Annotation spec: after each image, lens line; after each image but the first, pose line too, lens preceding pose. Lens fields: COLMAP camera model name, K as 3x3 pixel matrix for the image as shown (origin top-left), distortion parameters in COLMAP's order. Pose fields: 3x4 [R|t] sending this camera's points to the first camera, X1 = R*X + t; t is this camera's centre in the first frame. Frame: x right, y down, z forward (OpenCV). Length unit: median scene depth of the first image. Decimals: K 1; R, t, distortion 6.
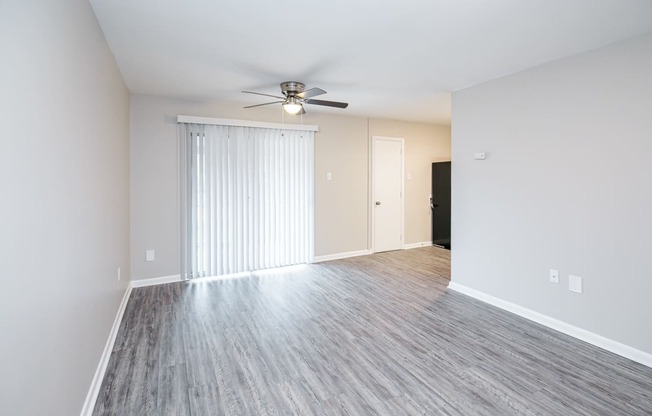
lens RADIAL K [[307.5, 0, 327.3], [0, 307.5, 200.4], [0, 0, 1]] dist [0.002600, -0.000076]
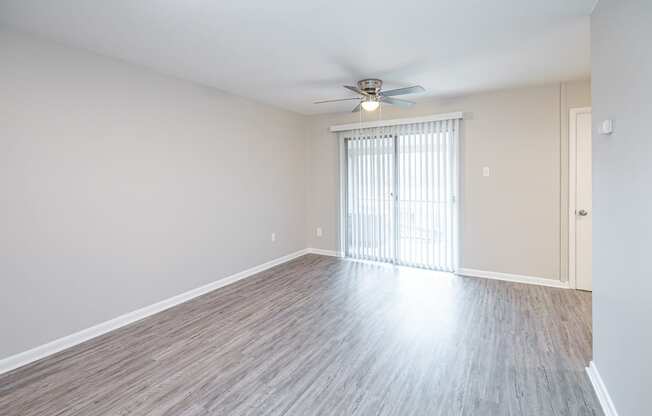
lens RADIAL K [[307.5, 0, 327.3], [0, 307.5, 200.4], [0, 0, 1]] dist [0.002600, -0.000076]
pose [[0.537620, 0.063421, -0.840799, 0.950332], [-0.054808, 0.997687, 0.040210, -0.029556], [0.841404, 0.024464, 0.539852, 0.483782]]
